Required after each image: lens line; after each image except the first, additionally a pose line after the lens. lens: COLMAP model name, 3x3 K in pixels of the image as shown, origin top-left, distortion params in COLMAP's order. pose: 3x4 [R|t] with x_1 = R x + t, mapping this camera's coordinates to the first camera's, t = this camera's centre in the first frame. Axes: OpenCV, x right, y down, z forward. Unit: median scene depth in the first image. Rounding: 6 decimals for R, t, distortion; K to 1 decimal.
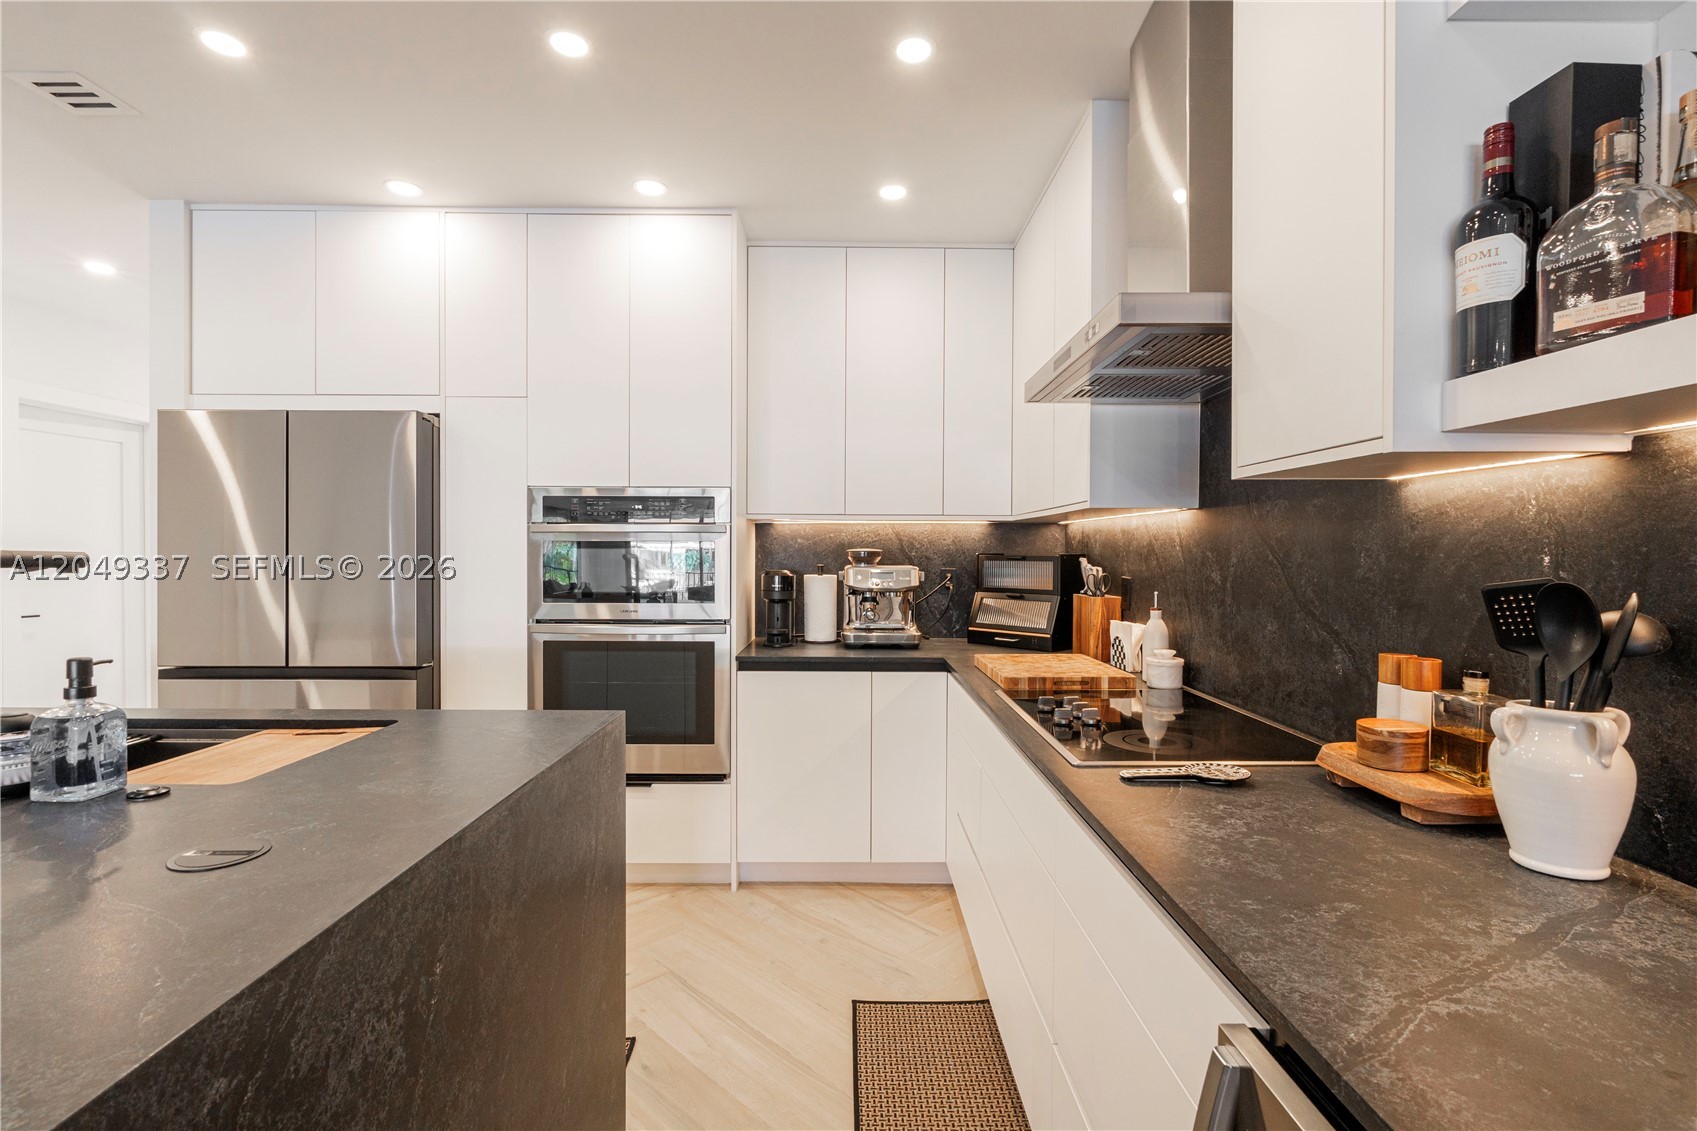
lens RADIAL K [[783.7, 0, 845.7], [0, 783.7, 565.1], [0, 0, 1]] dist [-0.007775, 0.001167]
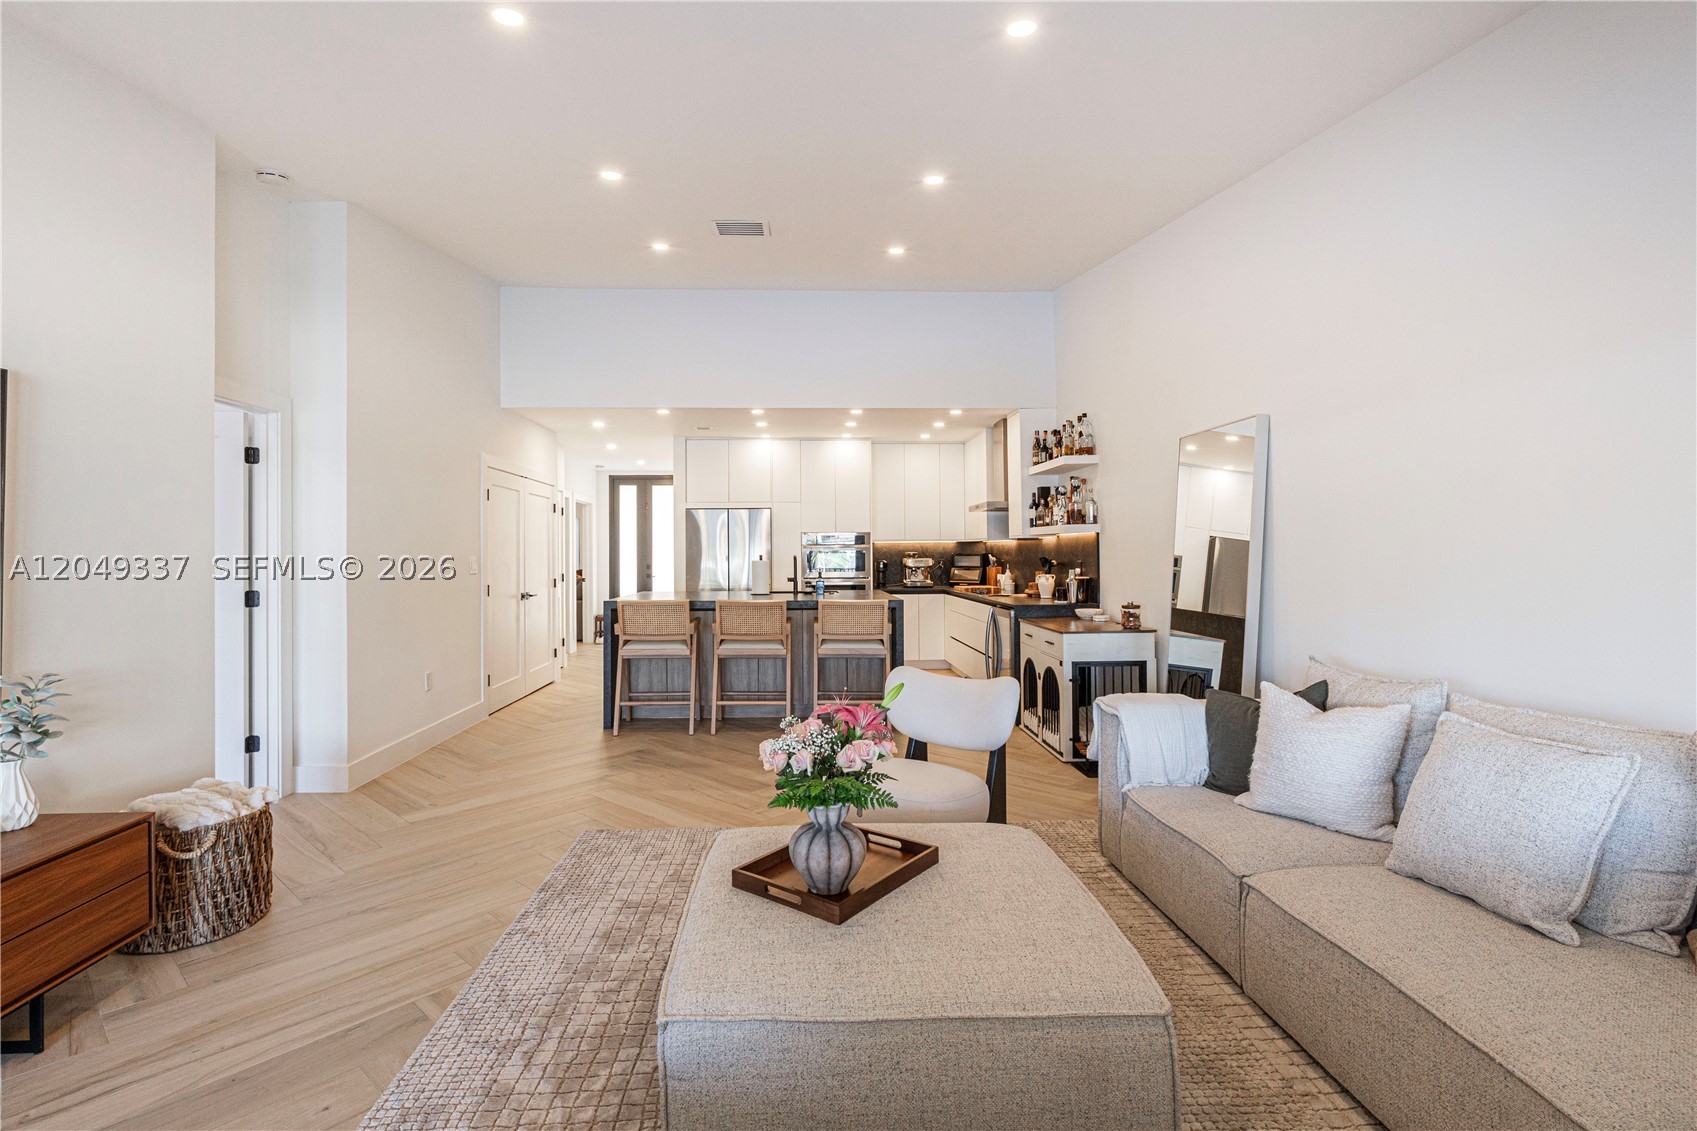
lens RADIAL K [[783.7, 0, 840.8], [0, 783.7, 553.9], [0, 0, 1]] dist [-0.007775, 0.001167]
pose [[0.998242, -0.014880, 0.057375, -0.390043], [0.015700, 0.999780, -0.013874, 0.019752], [-0.057156, 0.014750, 0.998256, -1.759250]]
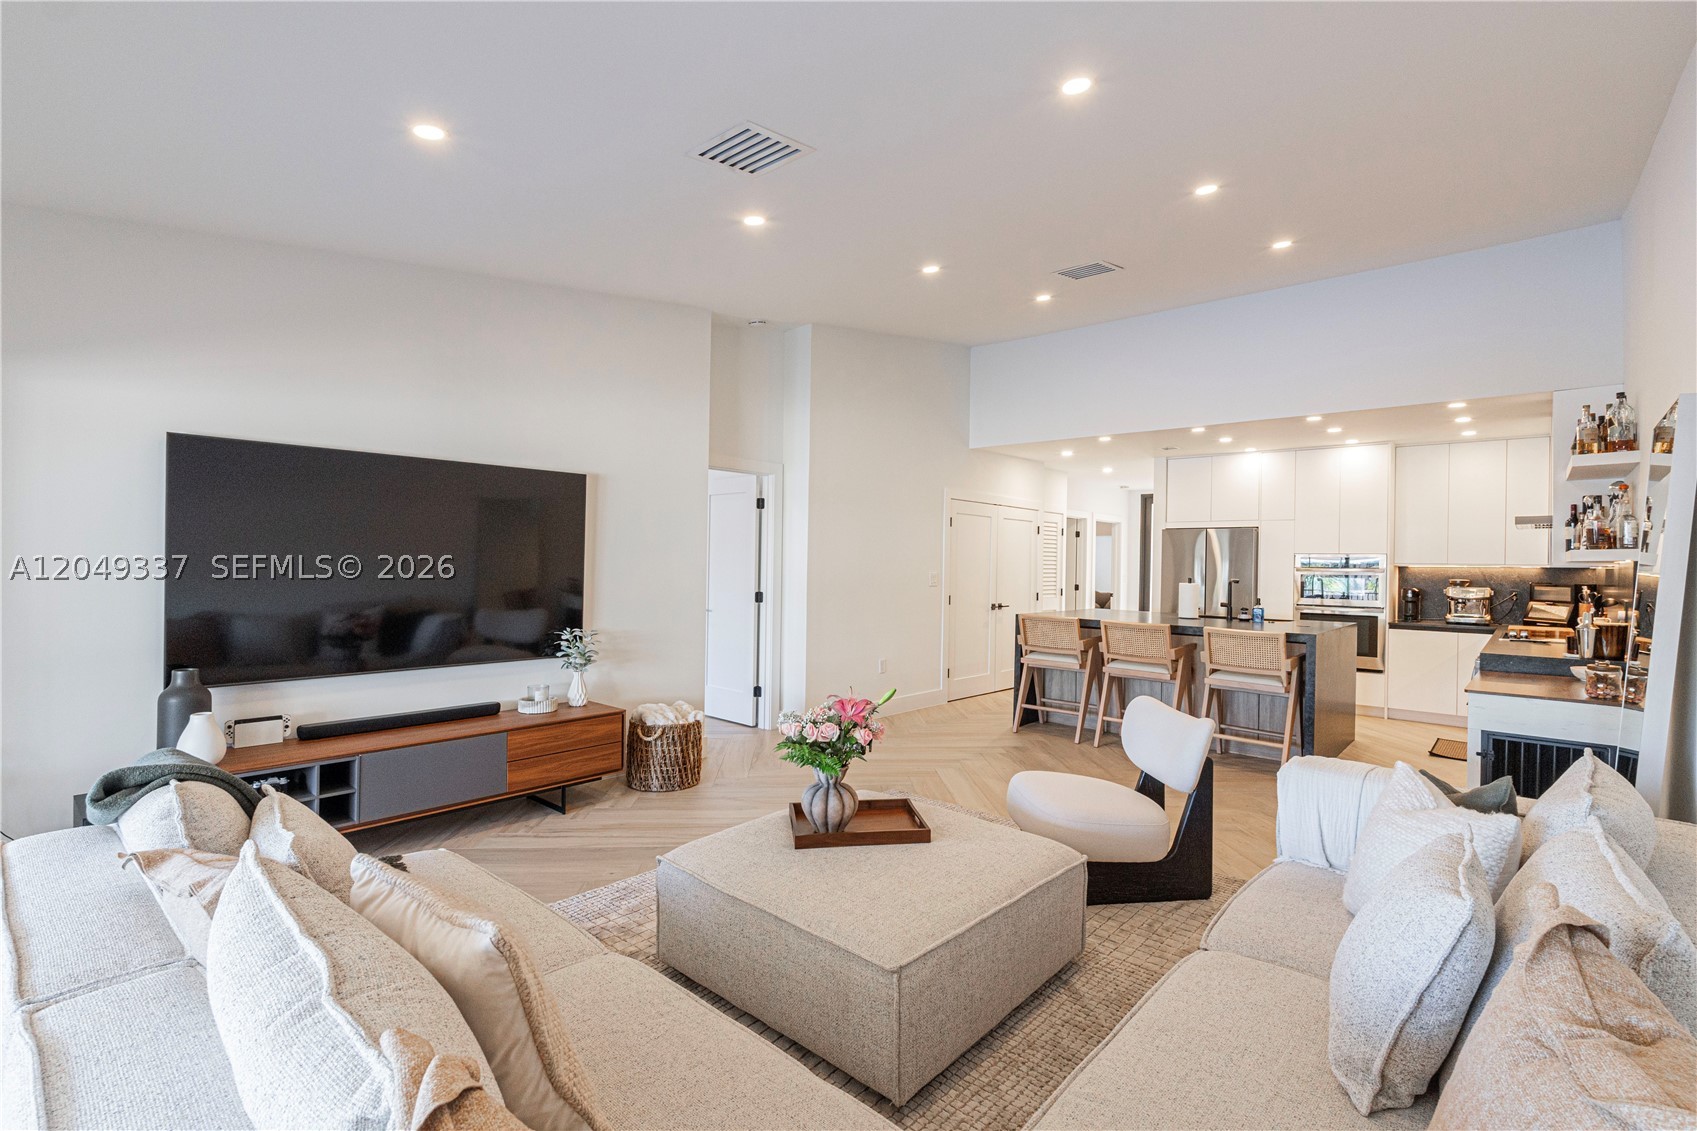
lens RADIAL K [[783.7, 0, 864.1], [0, 783.7, 568.2], [0, 0, 1]] dist [-0.007775, 0.001167]
pose [[0.758708, 0.008524, -0.651375, 0.186974], [-0.019784, 0.999755, -0.009961, 0.002771], [0.651131, 0.020445, 0.758690, -1.752701]]
